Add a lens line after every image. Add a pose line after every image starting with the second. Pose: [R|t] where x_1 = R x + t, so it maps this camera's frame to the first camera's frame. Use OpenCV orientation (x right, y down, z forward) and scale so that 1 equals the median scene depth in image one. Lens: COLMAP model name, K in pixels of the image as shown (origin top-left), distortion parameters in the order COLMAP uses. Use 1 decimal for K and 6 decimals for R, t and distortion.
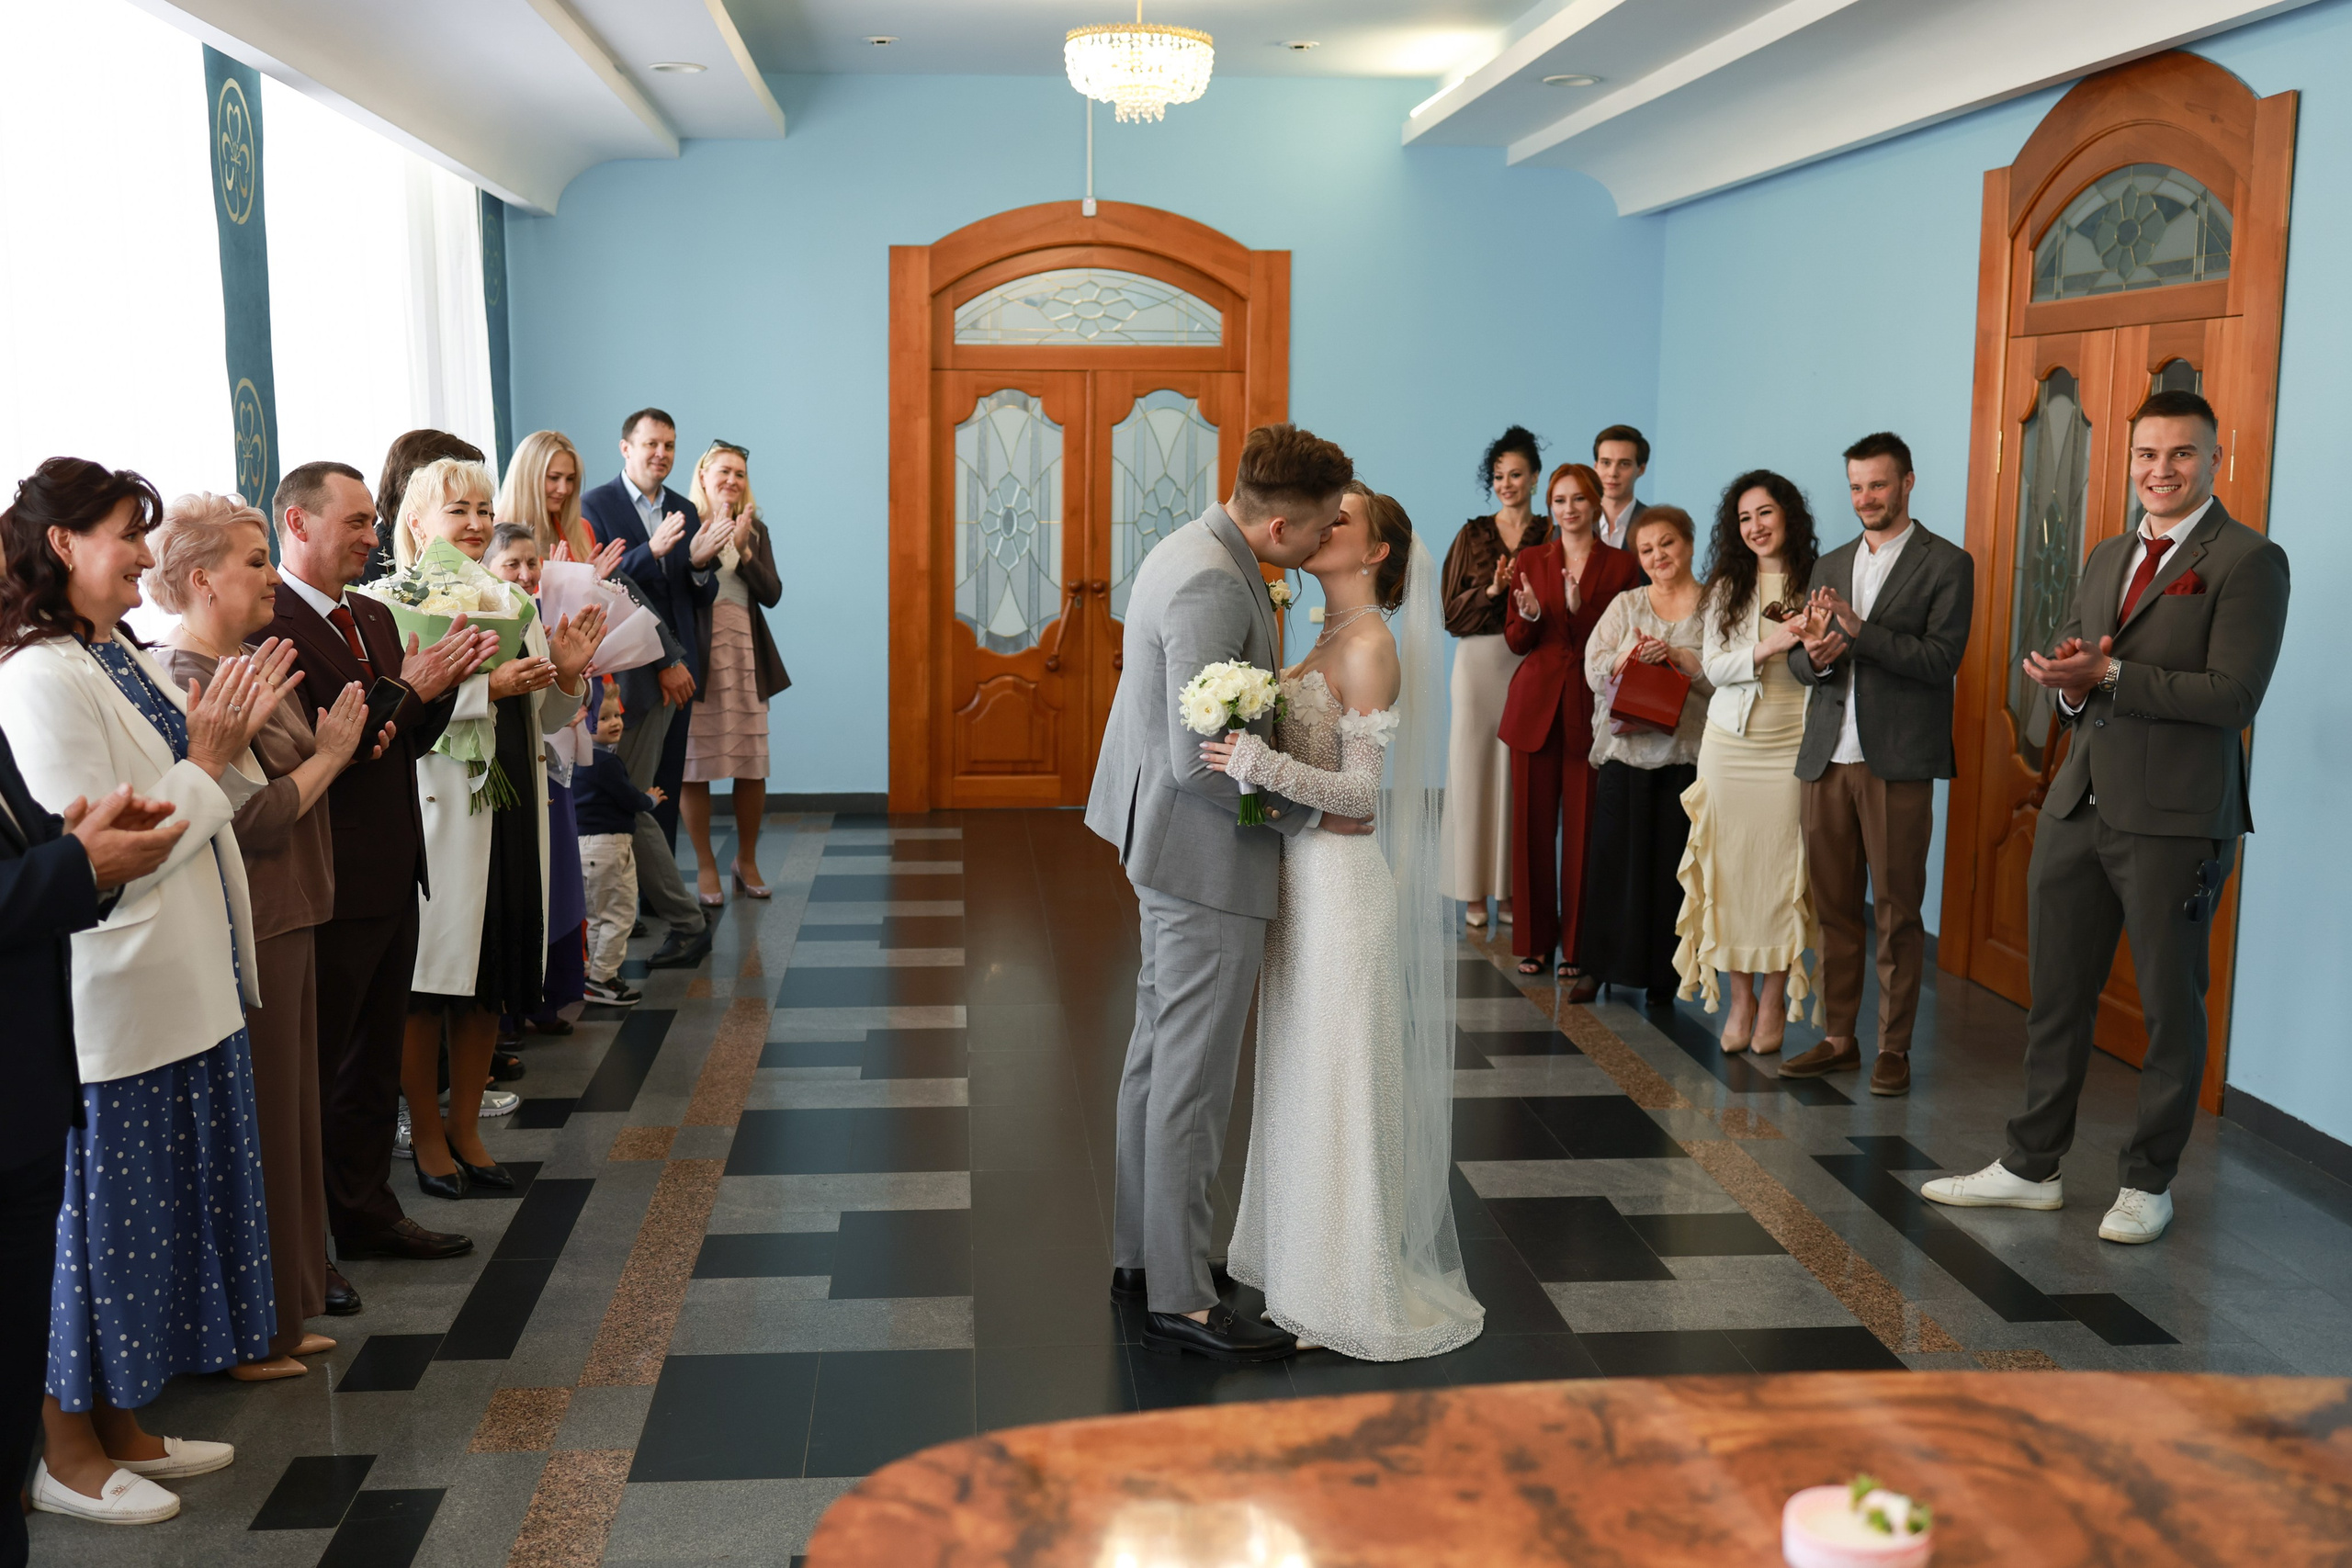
lens RADIAL K [[2412.9, 0, 1181.5], [0, 2412.9, 790.3], [0, 0, 1]] dist [-0.032843, 0.000000]
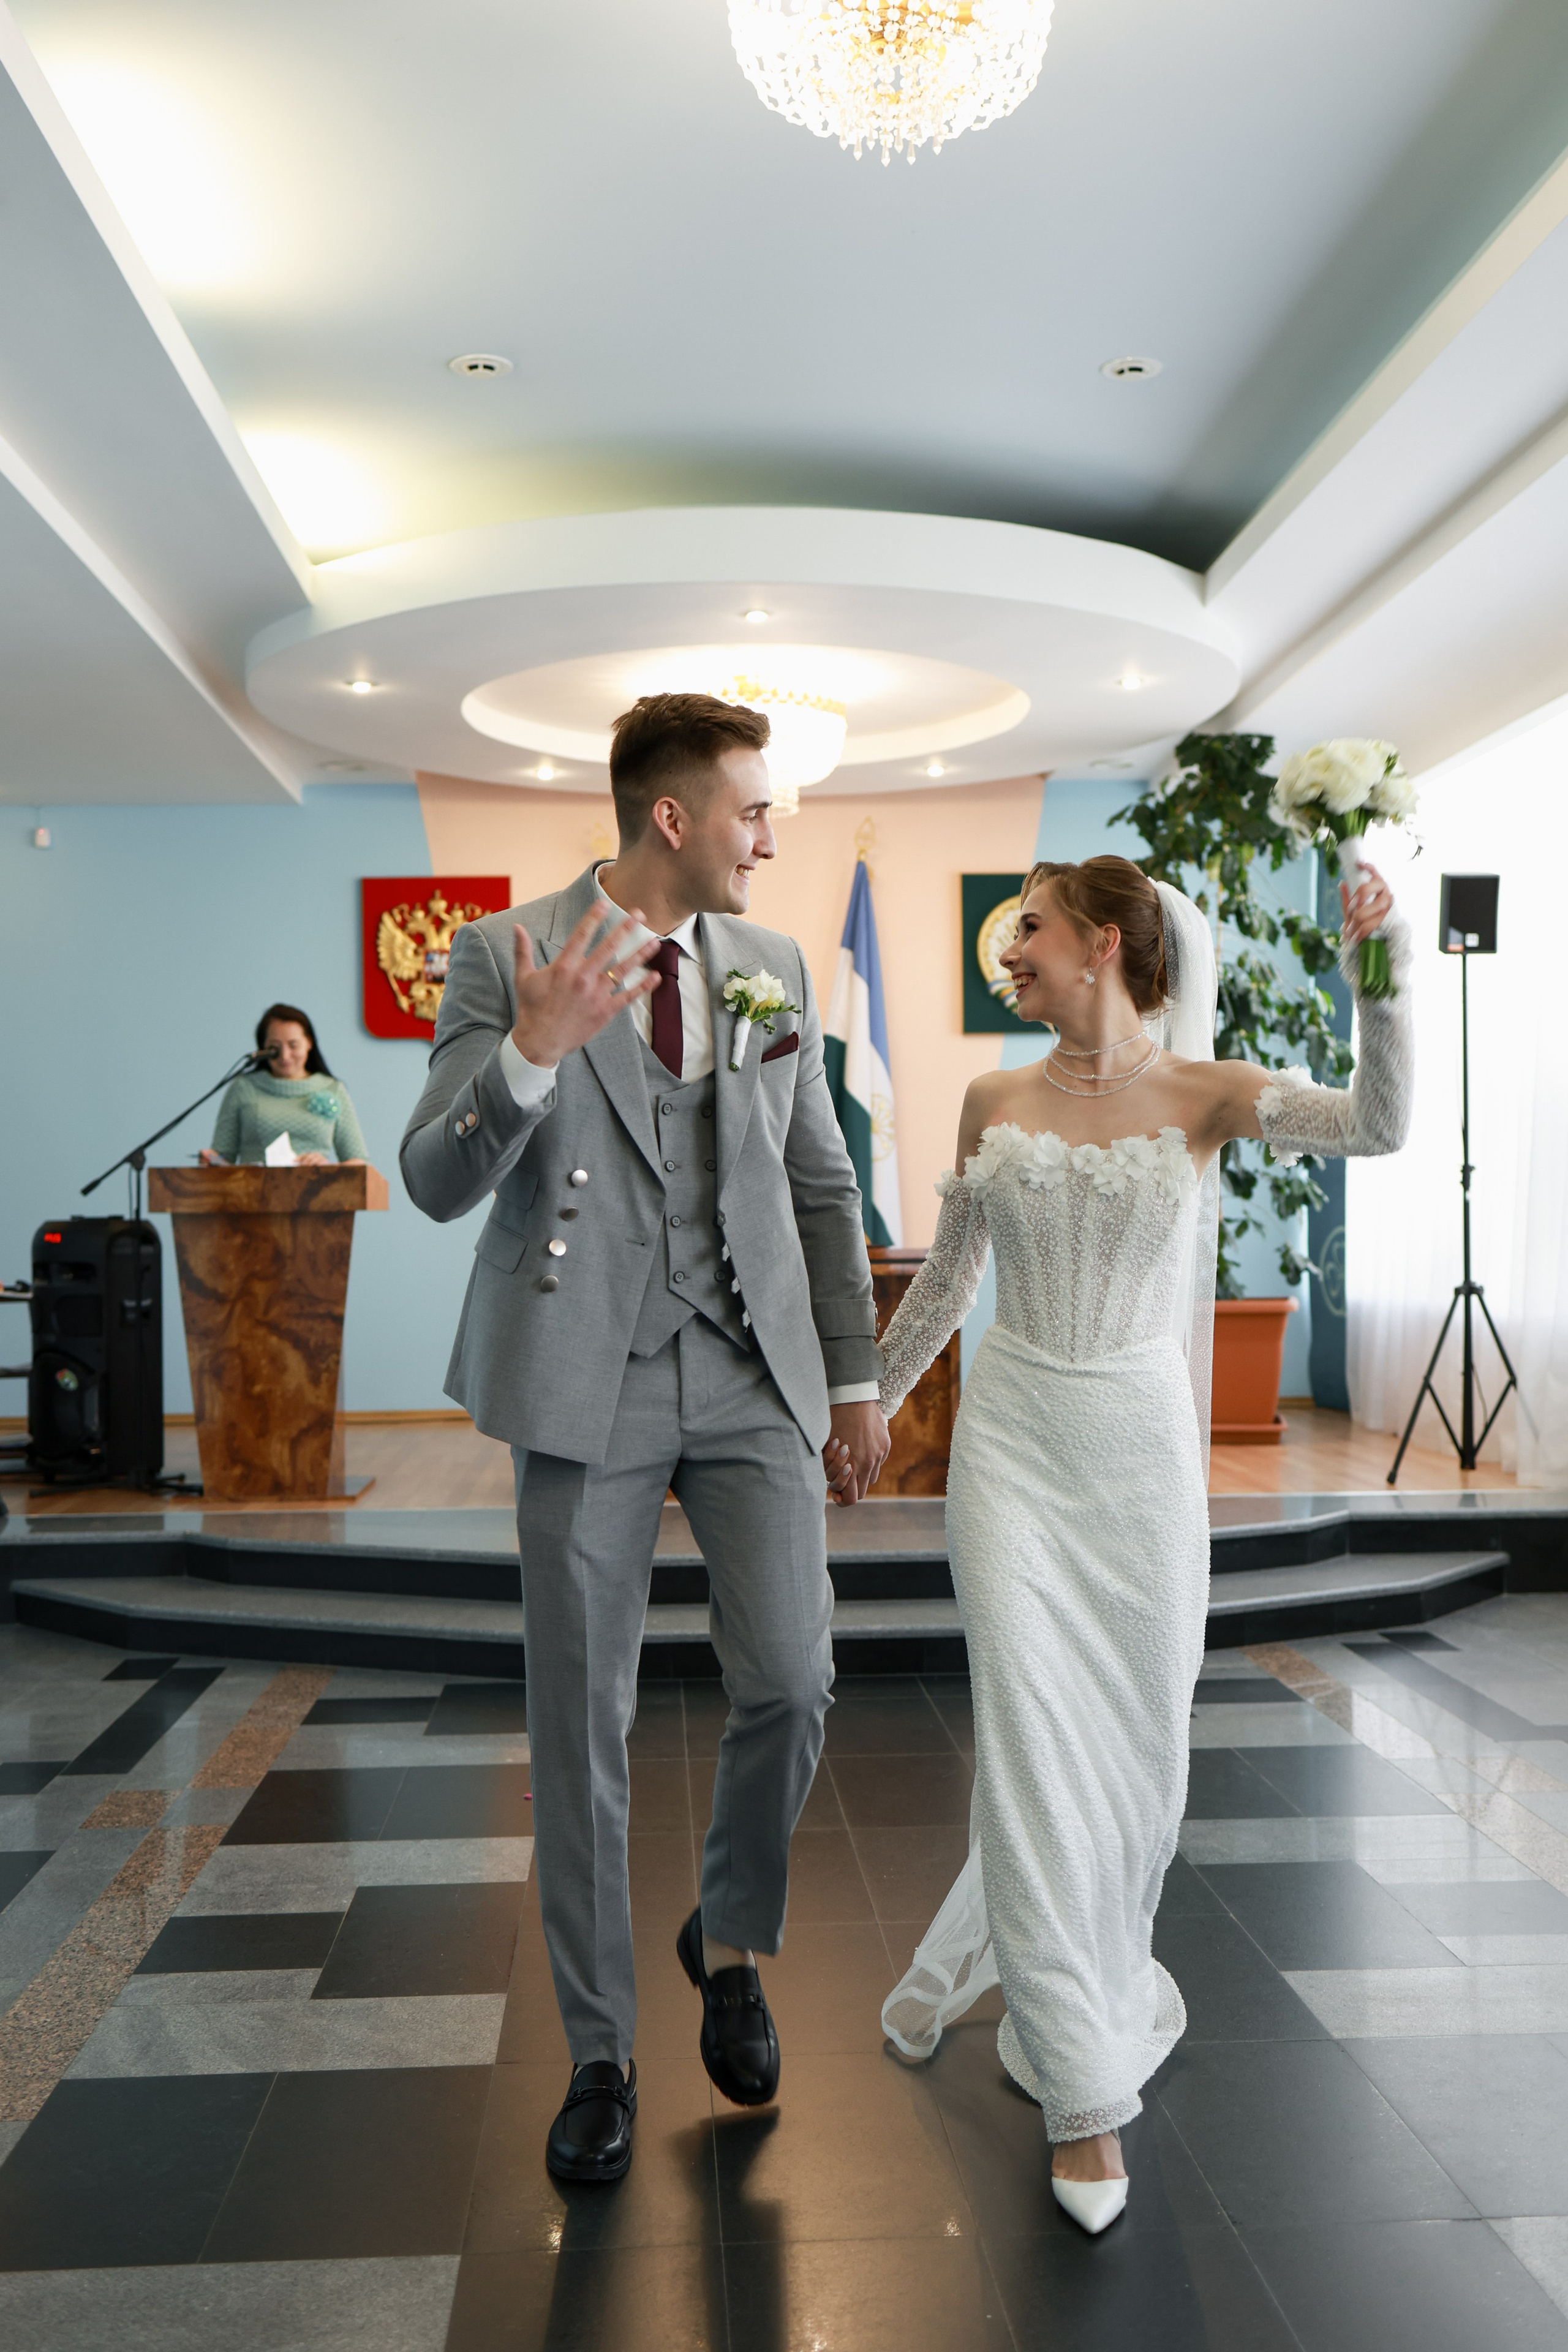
lens RADIAL K [[2338.0, 0, 787.0], [0, 2338.0, 1174.2], [0, 0, 1]] dist [-0.021287, 0.000000]
pose [[-0.999541, 0.013057, 0.027351, 0.018386], [0.016412, 0.991859, 0.126278, -0.082341], [-0.025480, 0.126669, -0.991618, 1.028733]]
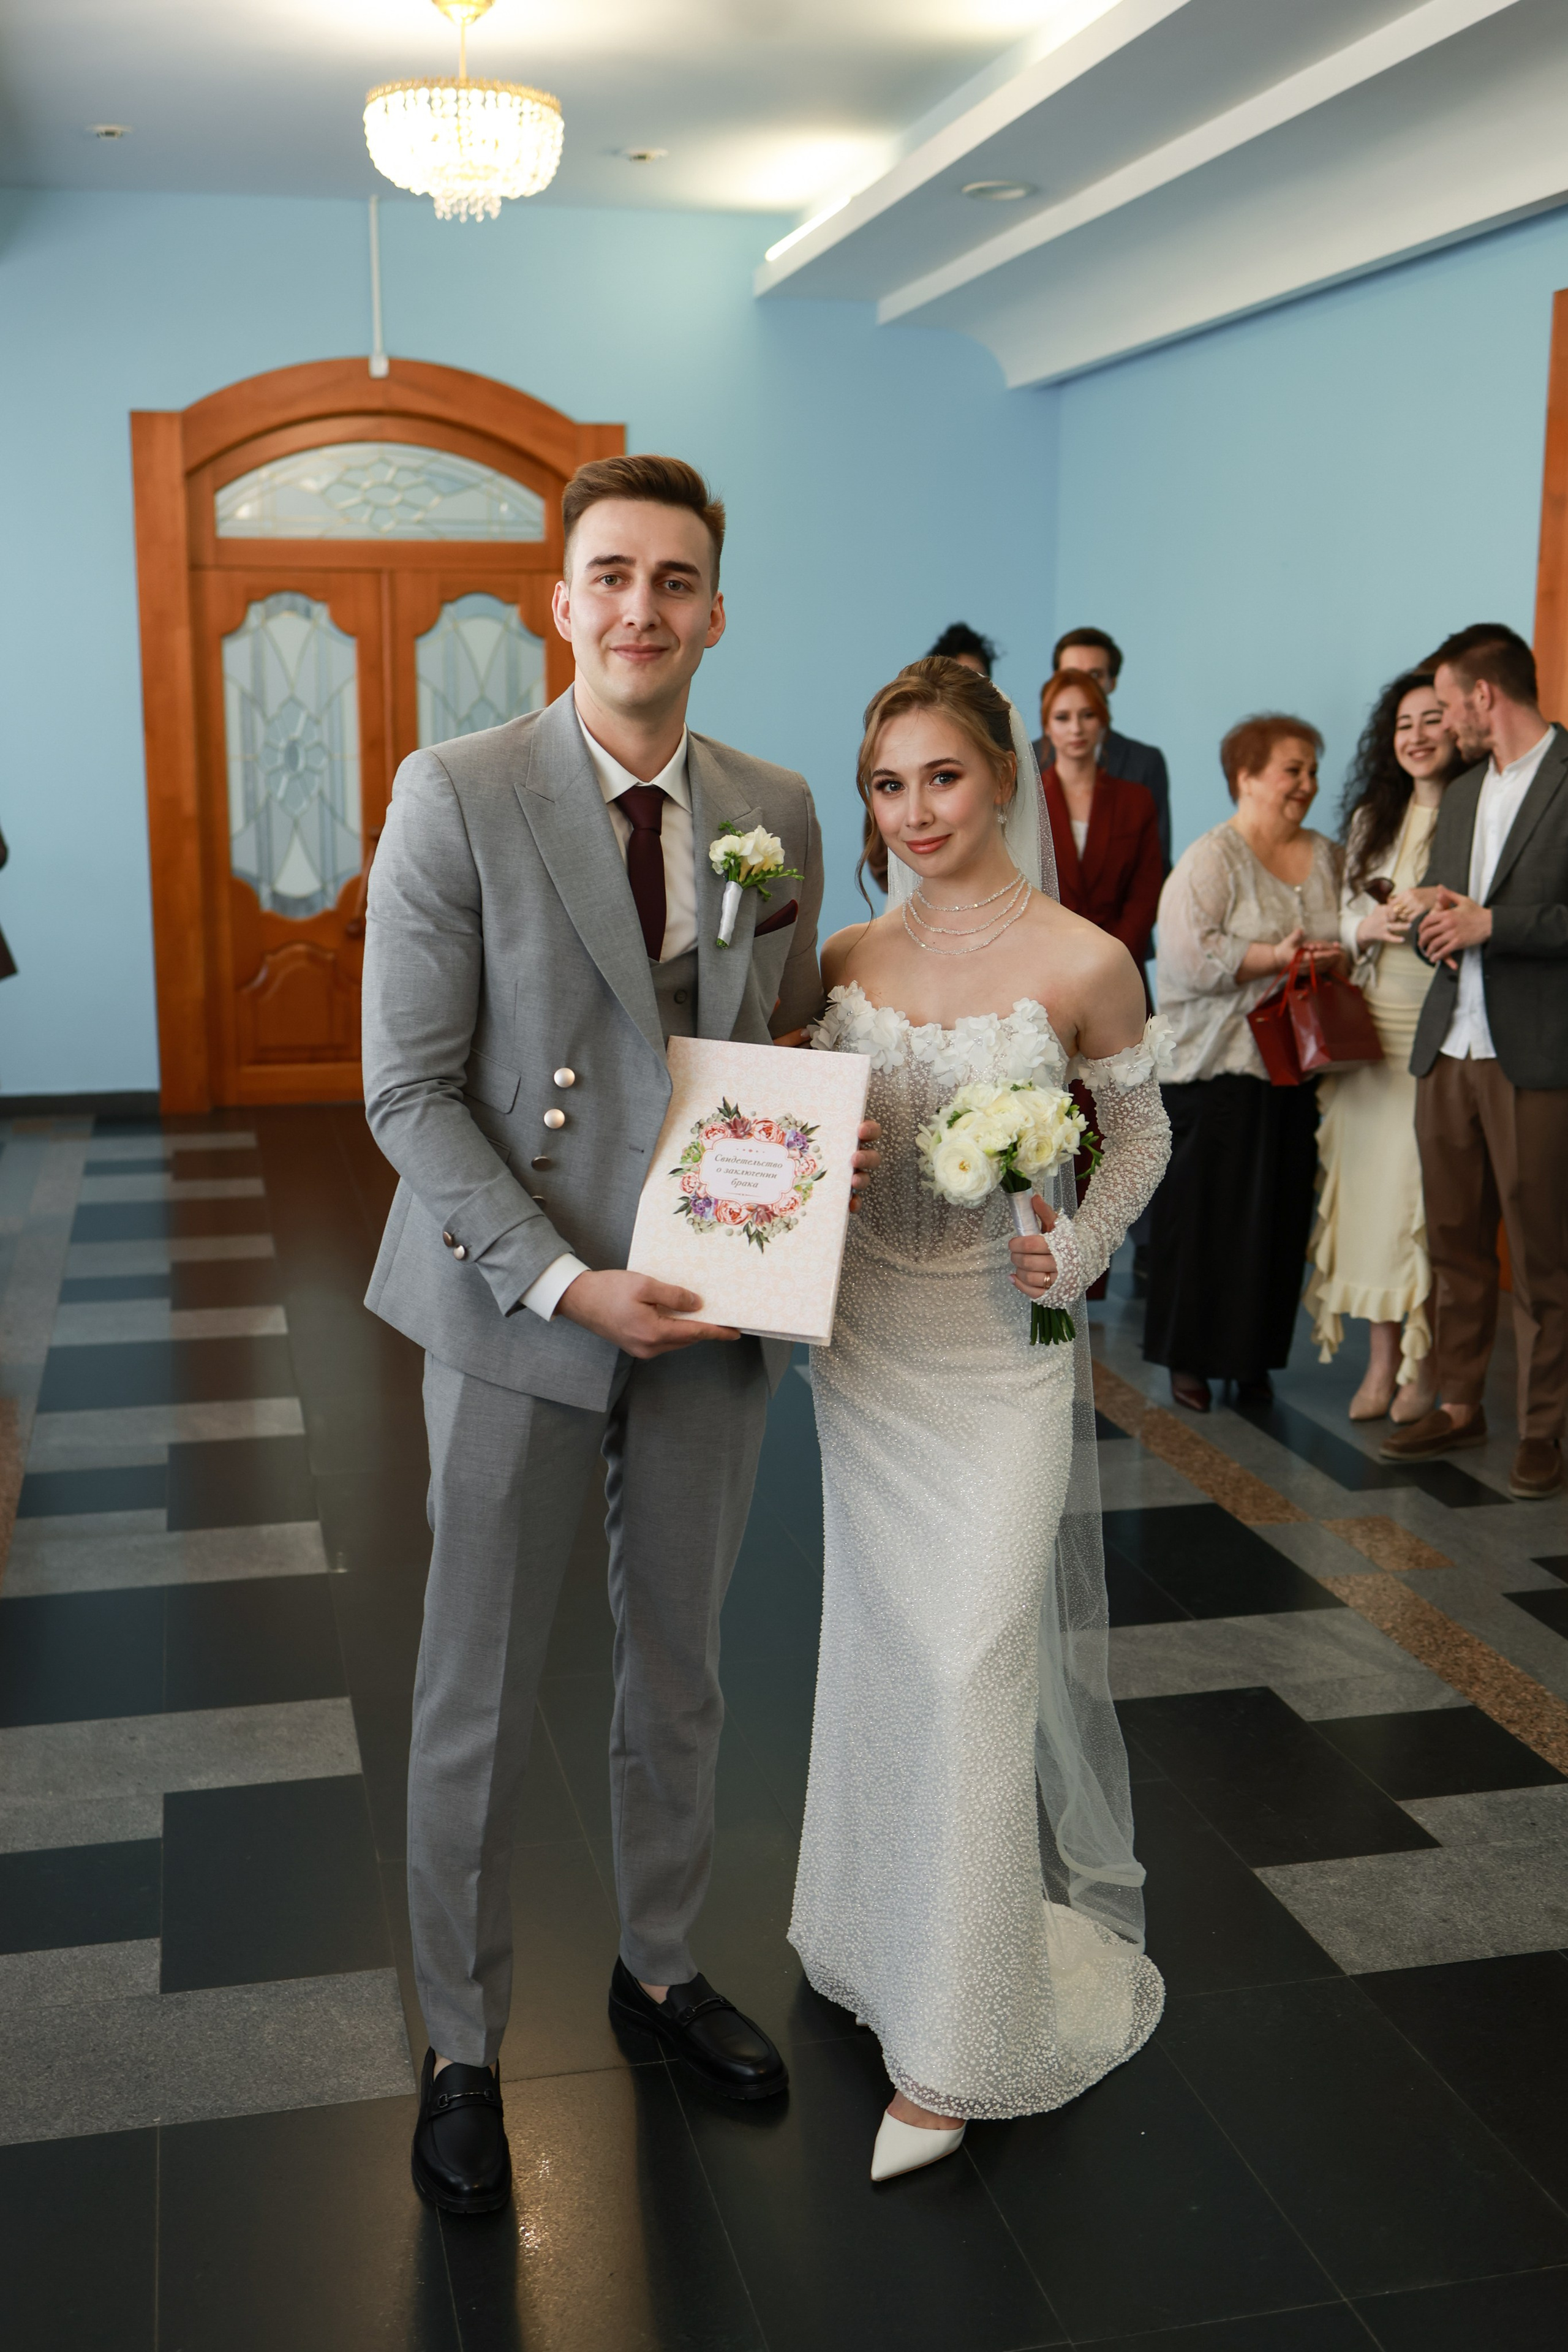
lens RADIAL K [[2338.0, 0, 808.0], [0, 2338.0, 1229.2], [0, 0, 1]] dist [-0.021287, 0.000000]
pose [[0.986784, -0.039303, 0.157200, -0.039661], [0.026064, 0.996005, 0.085412, -0.018412], [-0.159929, -0.080186, 0.983866, 0.230162]]
